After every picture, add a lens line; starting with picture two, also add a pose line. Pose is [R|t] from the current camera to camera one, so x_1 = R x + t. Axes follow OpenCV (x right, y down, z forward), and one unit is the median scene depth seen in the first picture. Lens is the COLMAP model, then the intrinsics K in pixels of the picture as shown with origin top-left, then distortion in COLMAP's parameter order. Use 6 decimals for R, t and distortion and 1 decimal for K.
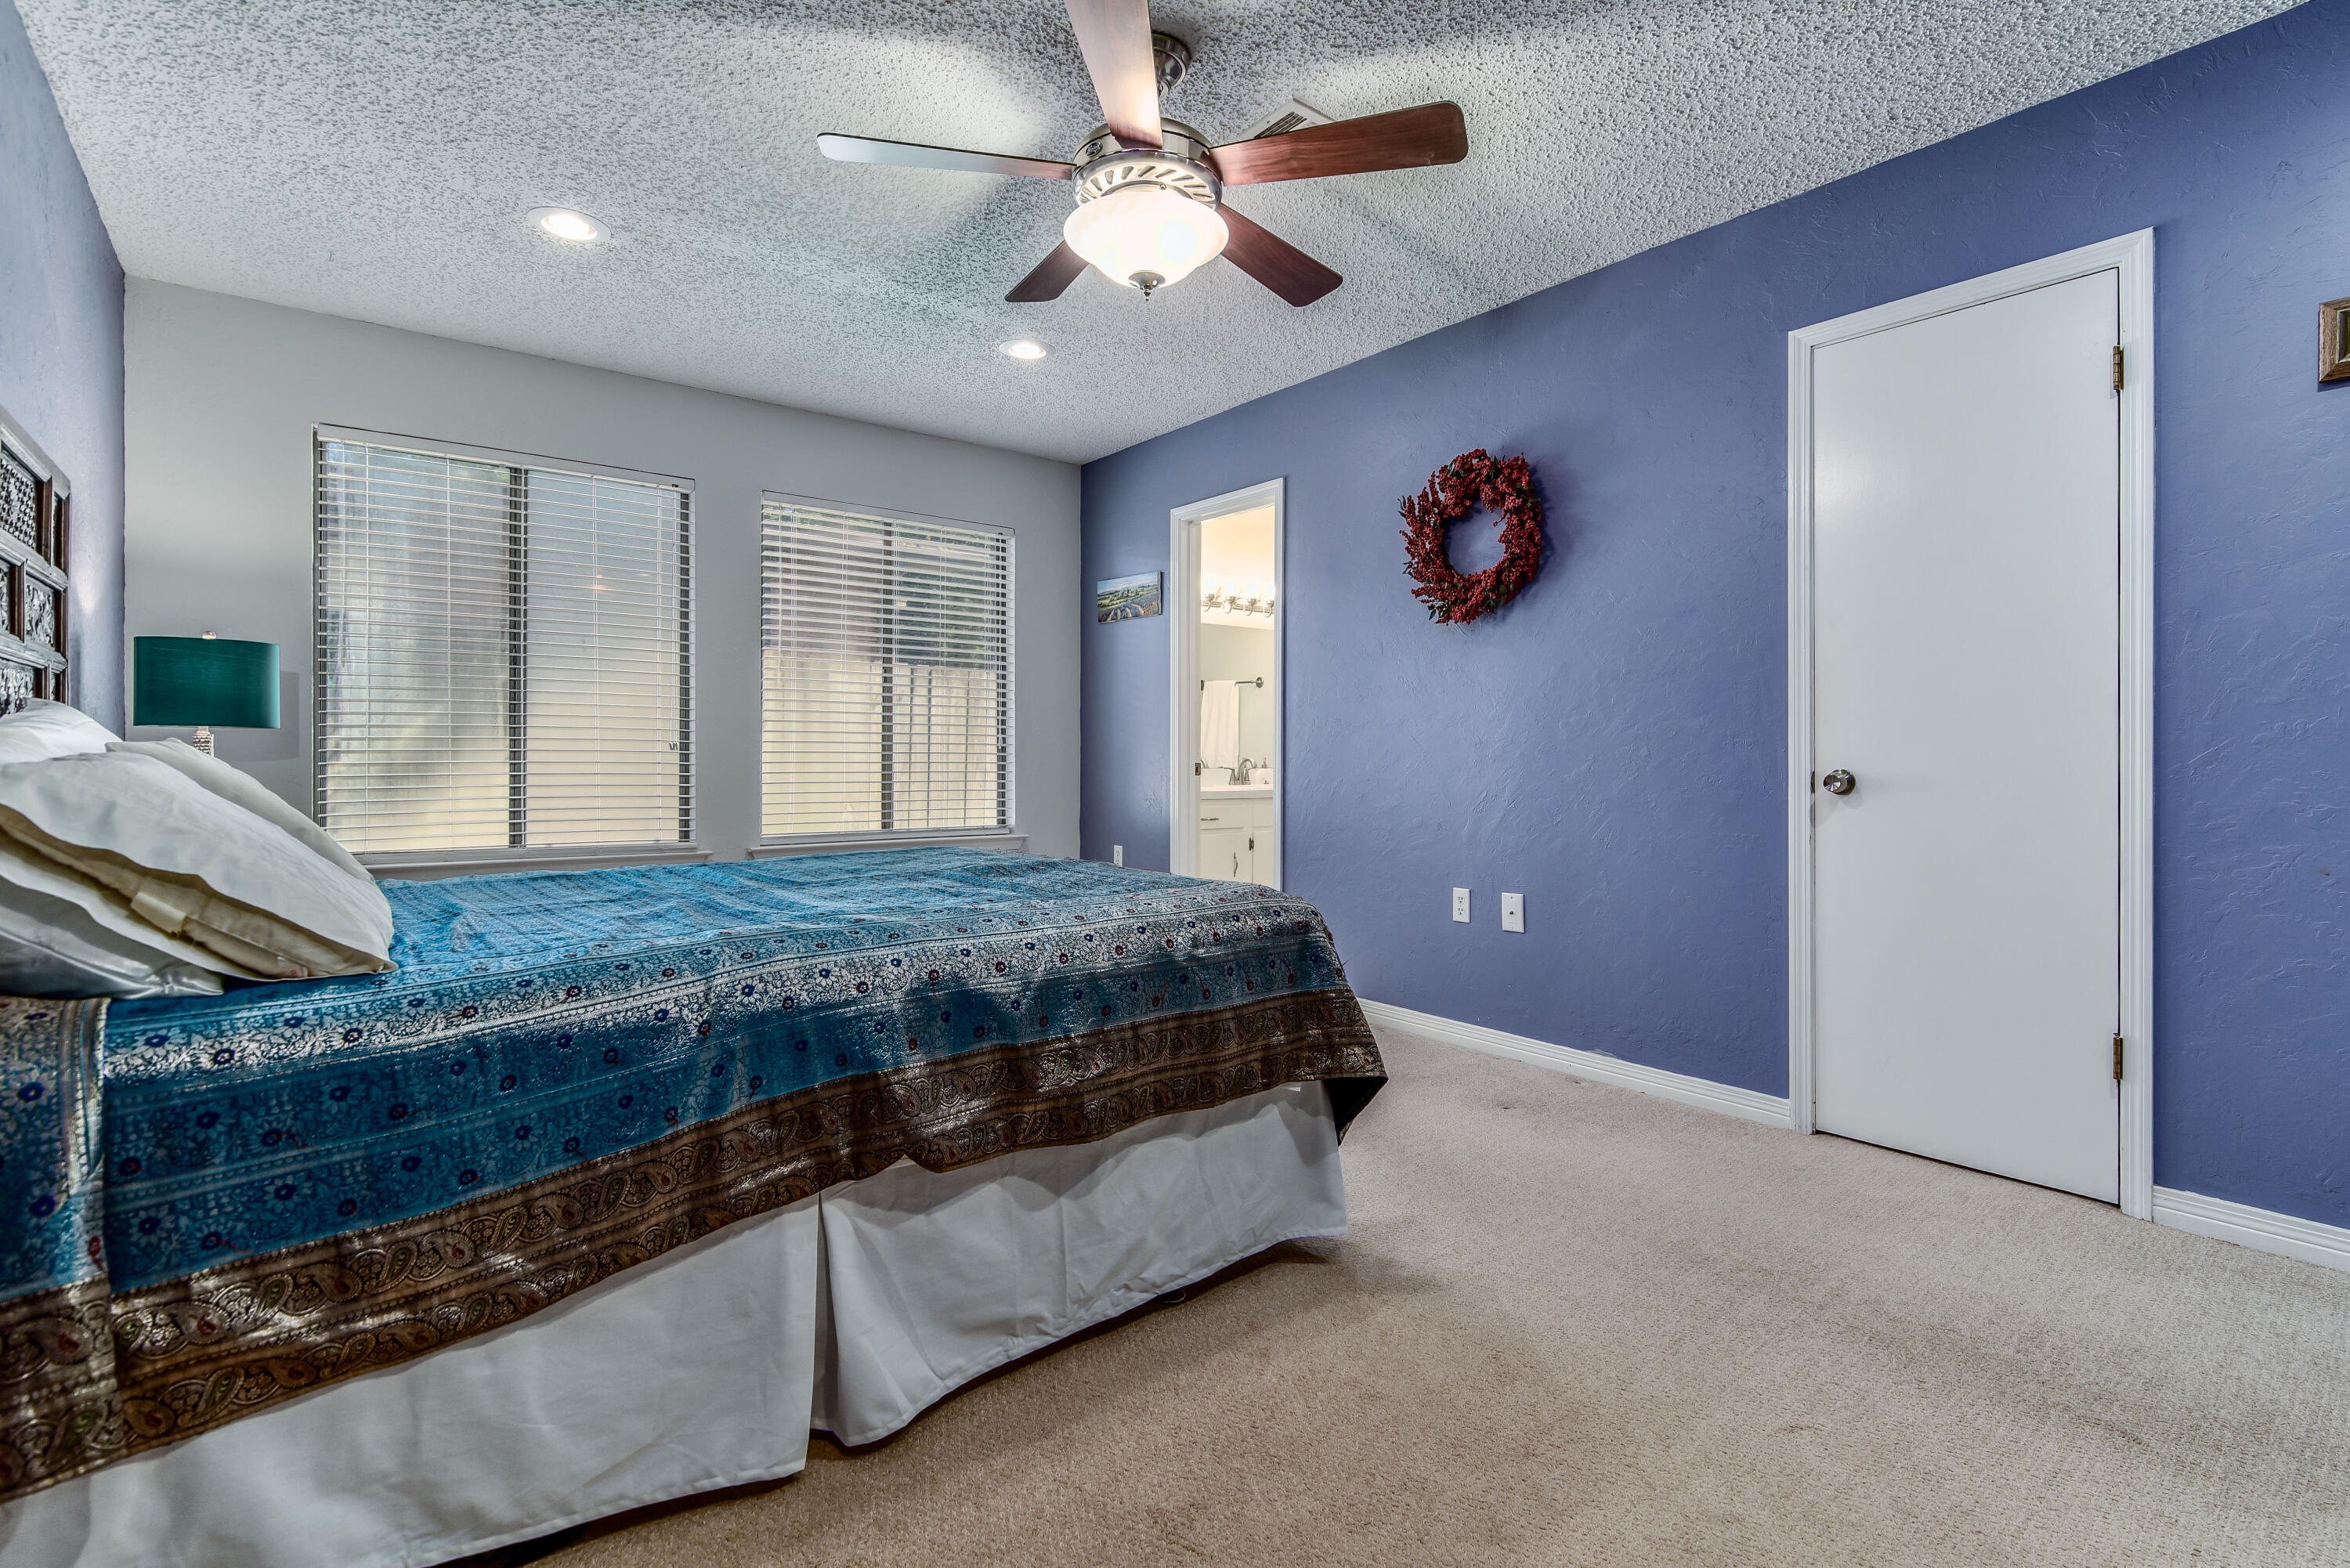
lens RADIAL K [[1074.7, 0, 1175.0], [0, 1074.7, 784.0], [0, 0, 1]] dist [-0.000389, -0.000040]
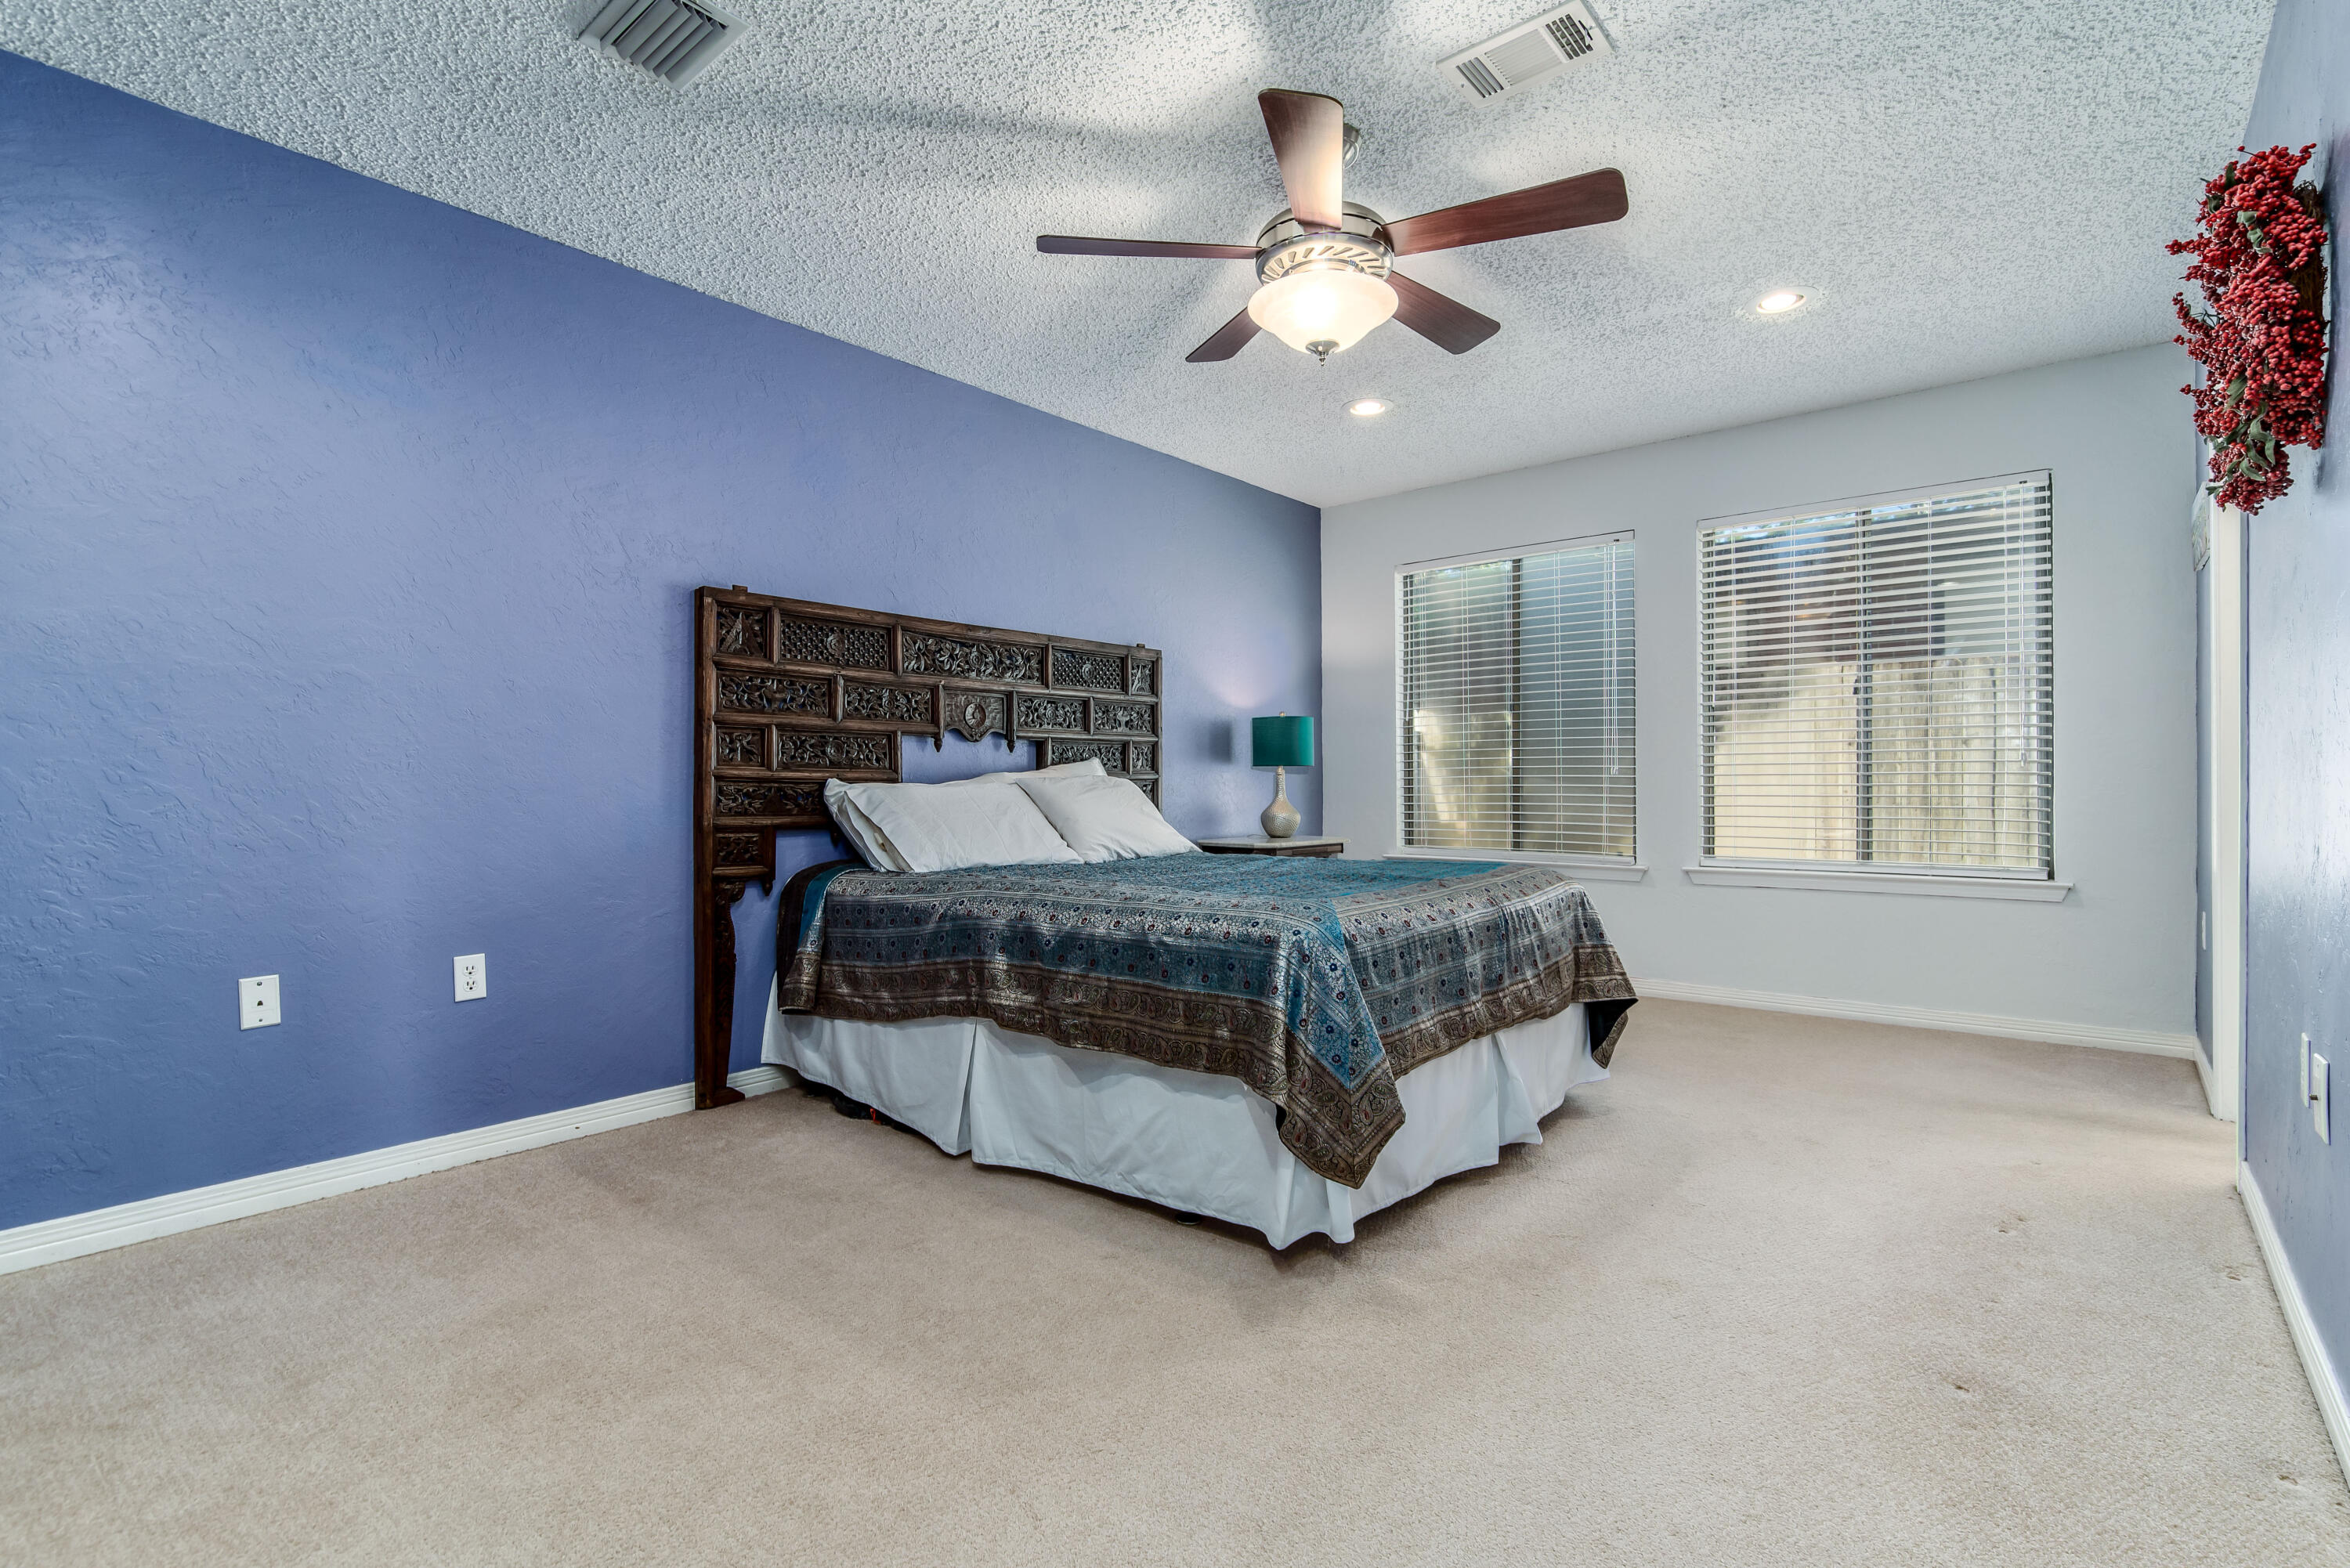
lens RADIAL K [[1080.8, 0, 1195.1], [0, 1080.8, 809.1], [0, 0, 1]] dist [-0.001460, 0.000113]
pose [[0.216061, 0.019915, -0.976177, 1.351908], [-0.015859, 0.999732, 0.016885, -0.015815], [0.976251, 0.011833, 0.216319, 0.832508]]
